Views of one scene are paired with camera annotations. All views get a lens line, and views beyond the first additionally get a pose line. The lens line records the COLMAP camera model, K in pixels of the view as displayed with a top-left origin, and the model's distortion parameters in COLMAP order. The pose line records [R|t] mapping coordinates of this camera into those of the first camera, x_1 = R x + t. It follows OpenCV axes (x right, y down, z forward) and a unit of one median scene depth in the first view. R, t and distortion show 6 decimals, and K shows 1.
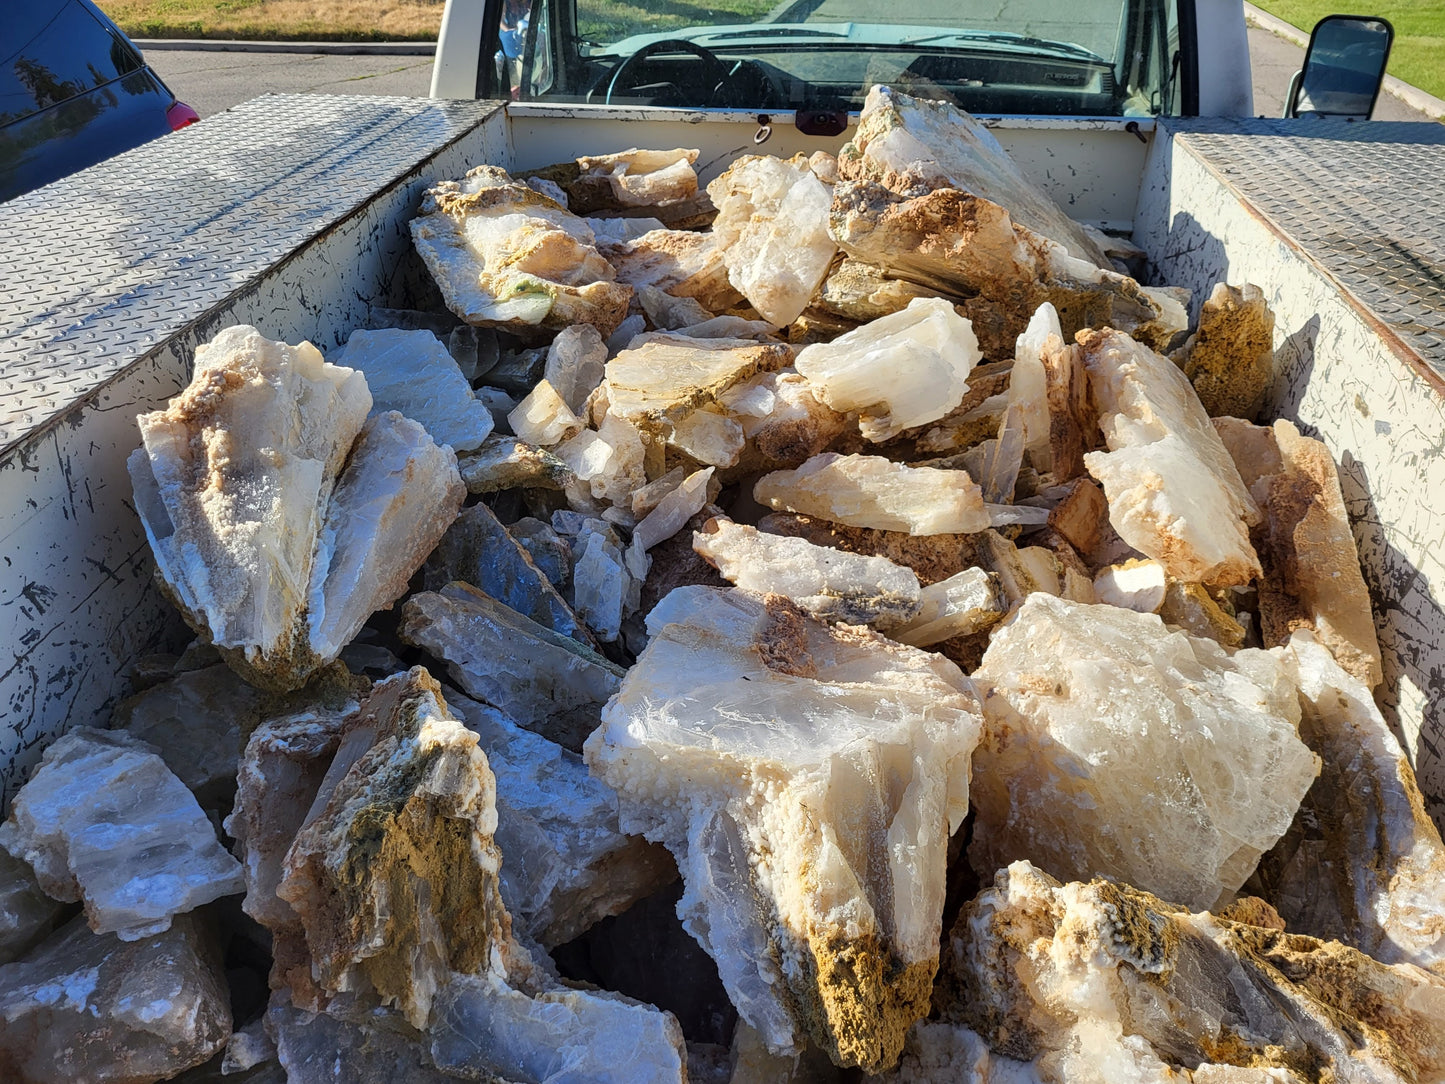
lens RADIAL K [[1121.4, 0, 732.5], [0, 1121.4, 541.1], [0, 0, 1]] dist [0.028324, -0.024215]
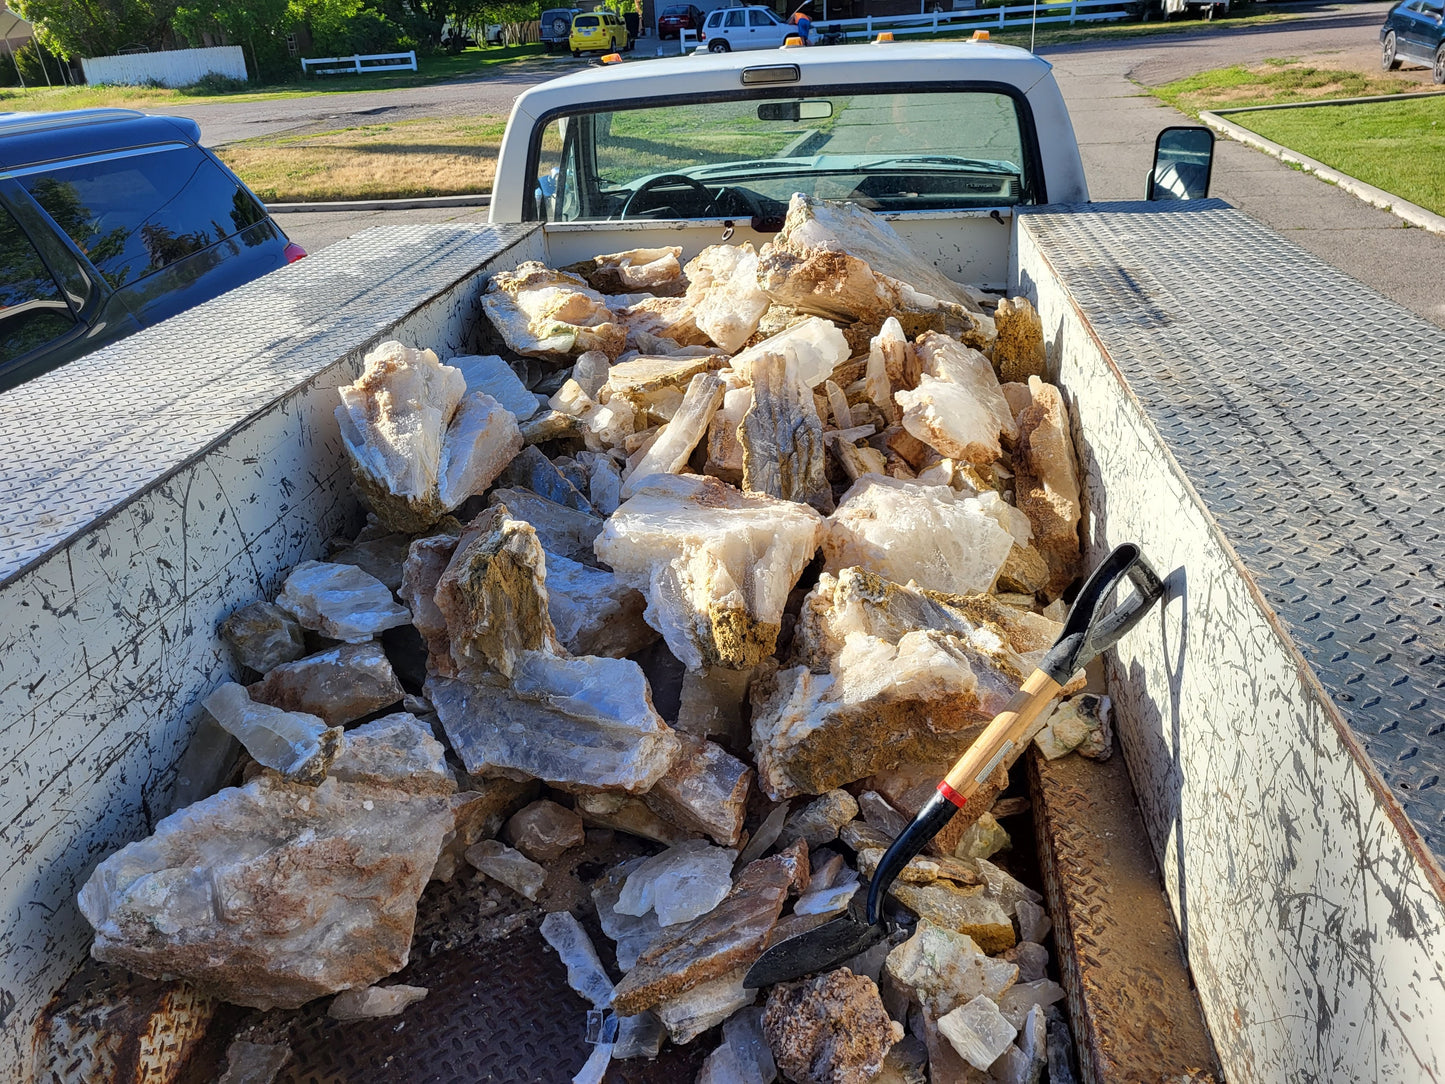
lens RADIAL K [[1121.4, 0, 732.5], [0, 1121.4, 541.1], [0, 0, 1]] dist [0.028324, -0.024215]
pose [[0.998322, -0.044472, -0.037084, 0.101223], [0.040200, 0.993240, -0.108899, 0.247505], [0.041676, 0.107226, 0.993361, -0.500001]]
